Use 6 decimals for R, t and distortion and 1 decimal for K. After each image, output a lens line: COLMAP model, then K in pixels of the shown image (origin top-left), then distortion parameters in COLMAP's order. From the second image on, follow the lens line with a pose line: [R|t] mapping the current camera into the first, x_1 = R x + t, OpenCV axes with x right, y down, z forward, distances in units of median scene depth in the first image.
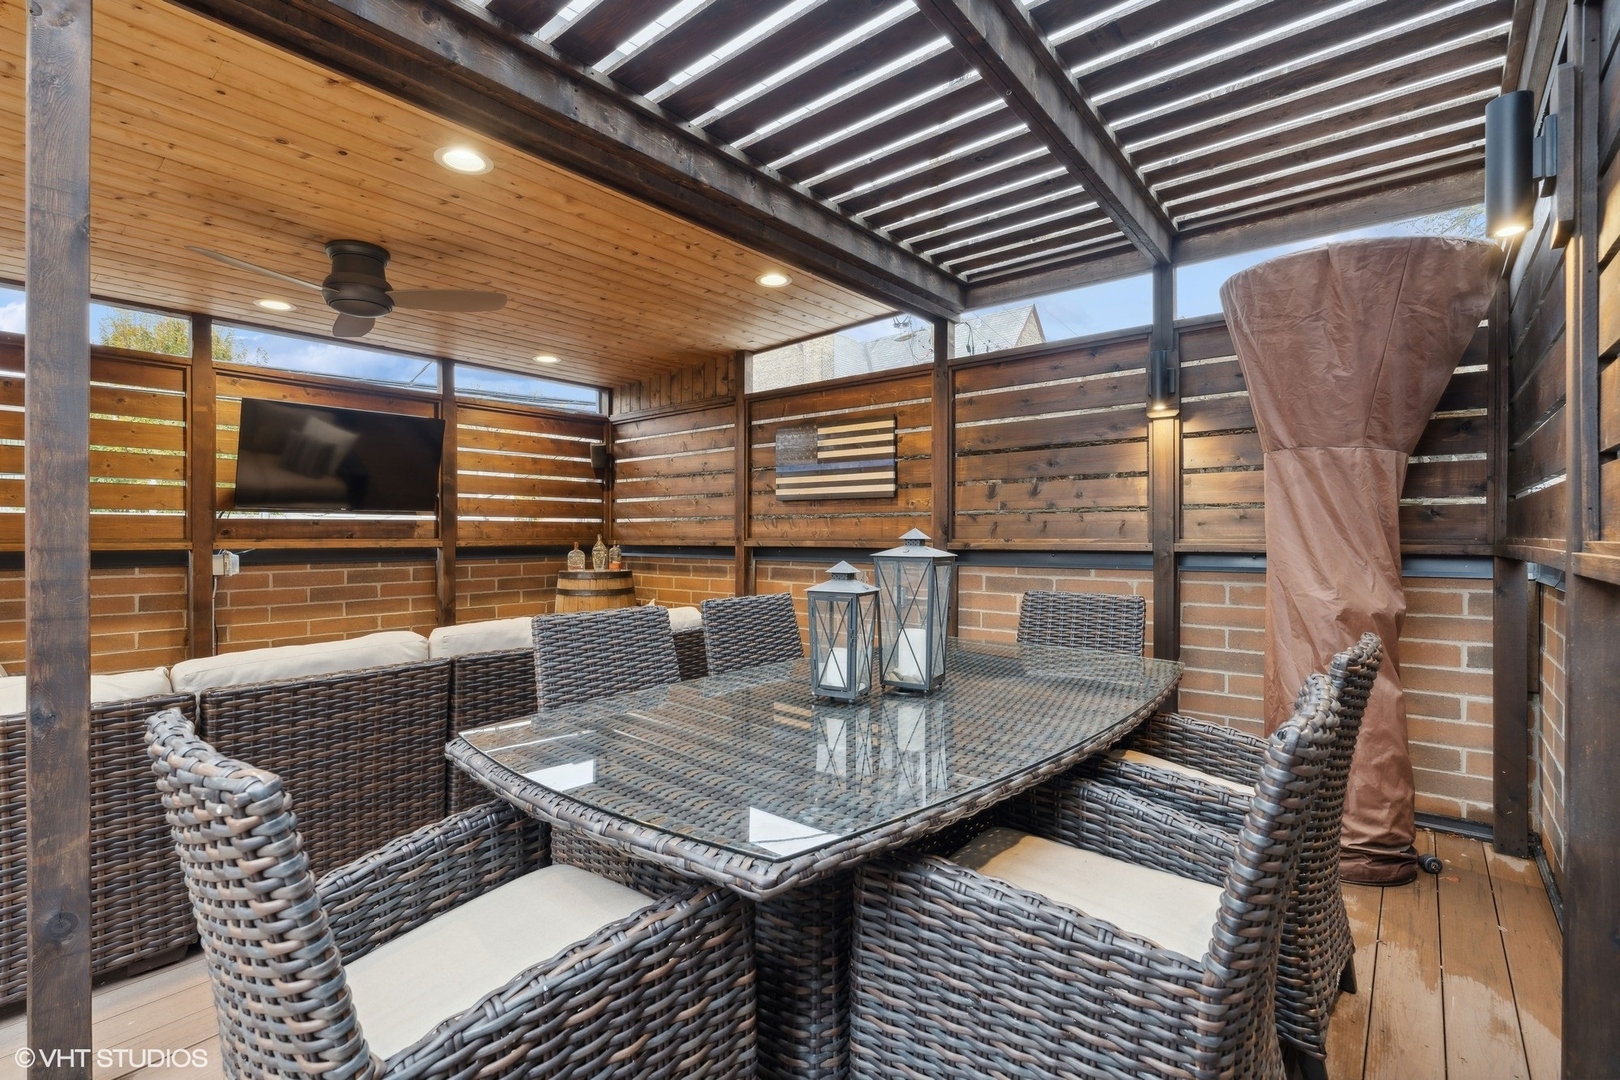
lens RADIAL K [[735.9, 0, 809.7], [0, 735.9, 539.7], [0, 0, 1]] dist [-0.001097, -0.000054]
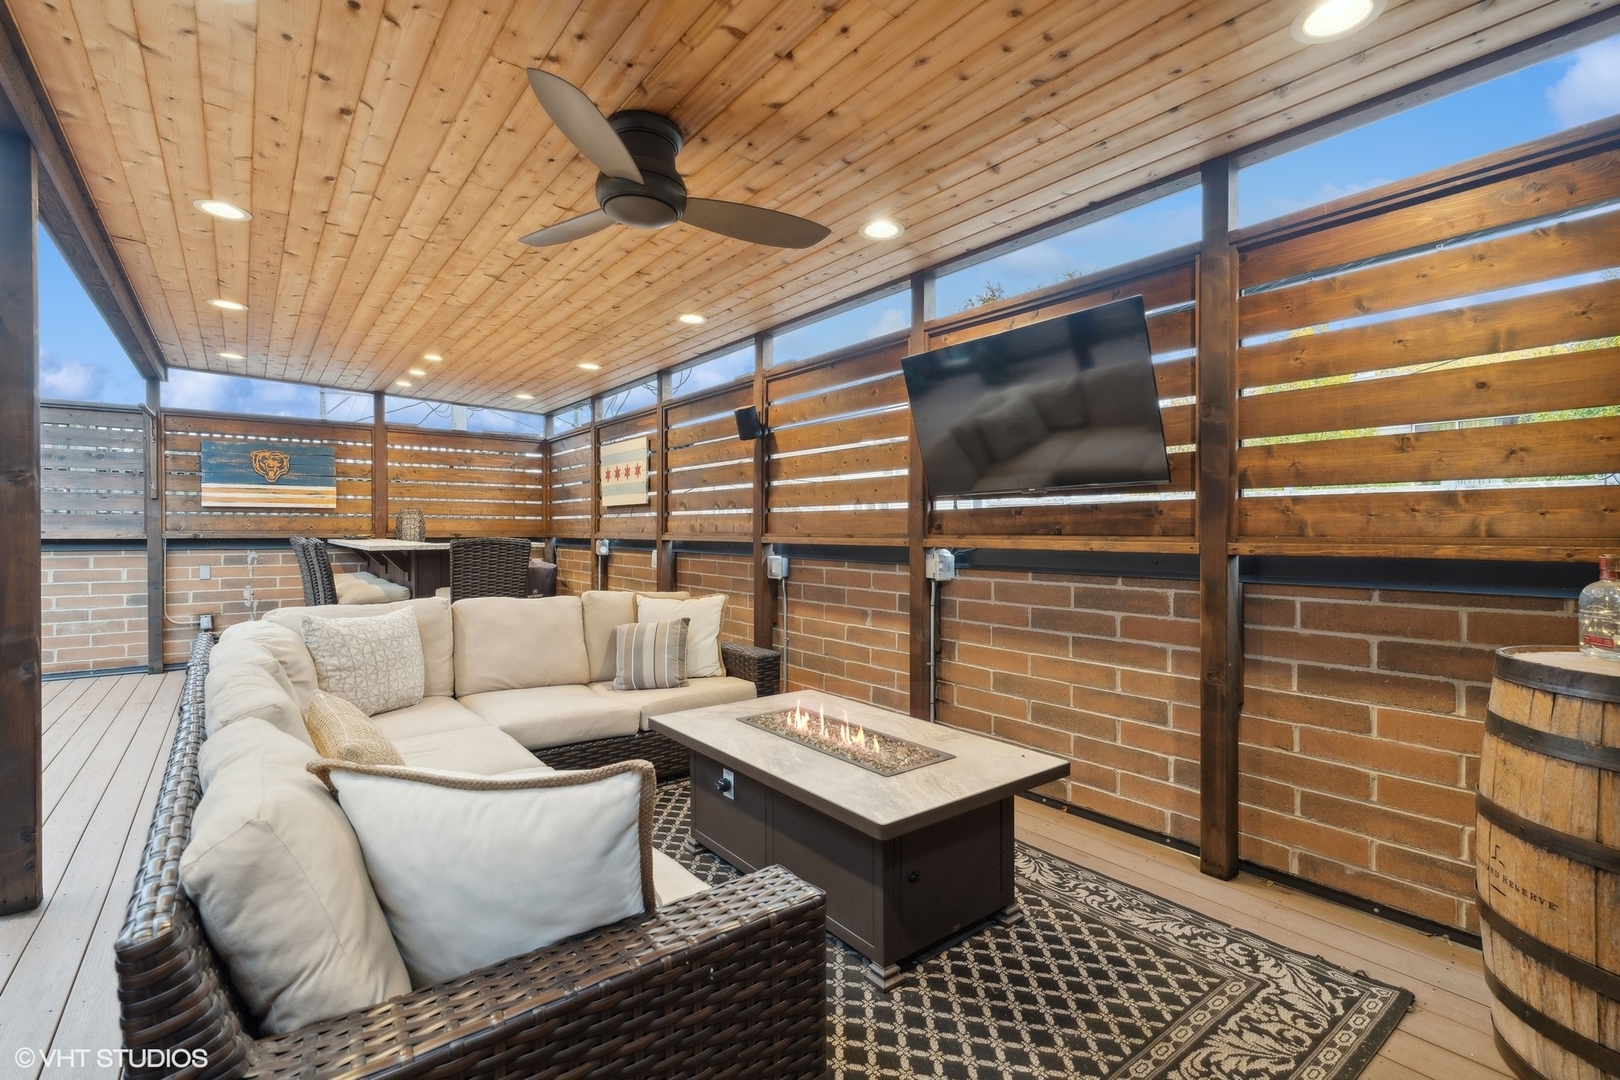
lens RADIAL K [[735.9, 0, 810.5], [0, 735.9, 538.0], [0, 0, 1]] dist [-0.001097, -0.000054]
pose [[-0.228112, 0.004041, -0.973627, 0.038934], [-0.011054, 0.999916, 0.006740, -0.001306], [0.973572, 0.012300, -0.228048, 0.930423]]
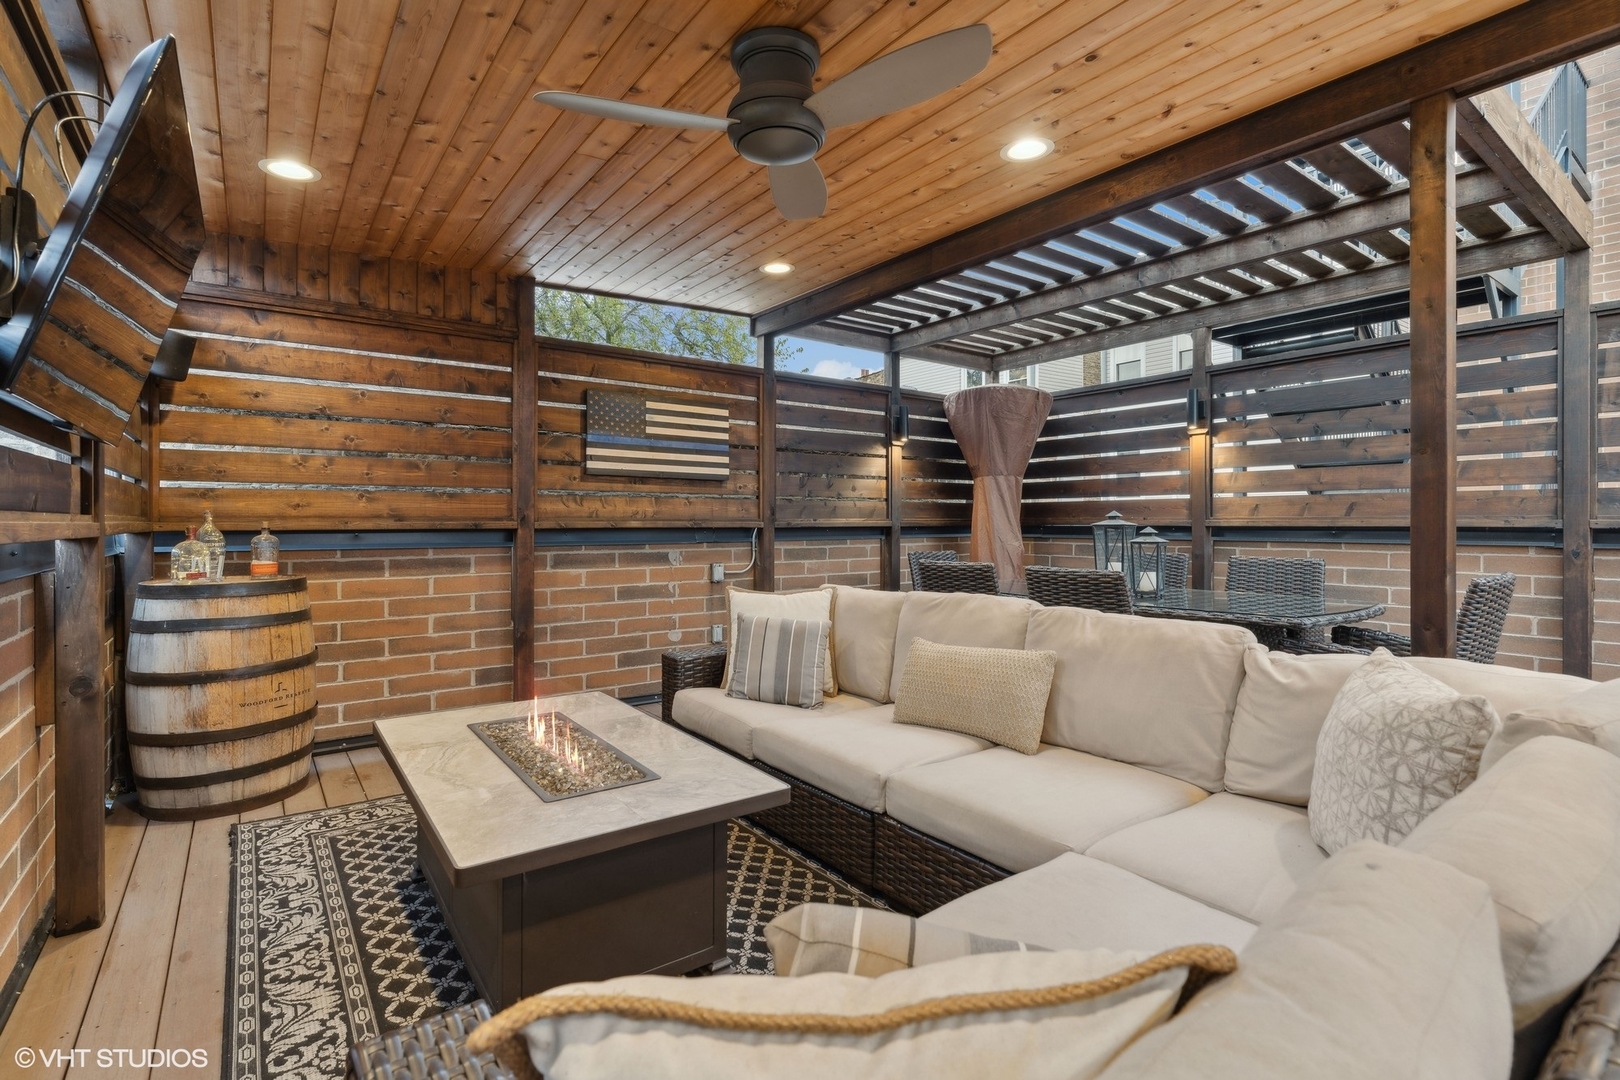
lens RADIAL K [[735.9, 0, 803.1], [0, 735.9, 525.5], [0, 0, 1]] dist [-0.001097, -0.000054]
pose [[0.243323, -0.004607, 0.969934, -0.852106], [0.005715, 0.999978, 0.003316, 0.005211], [-0.969928, 0.004736, 0.243344, 0.581328]]
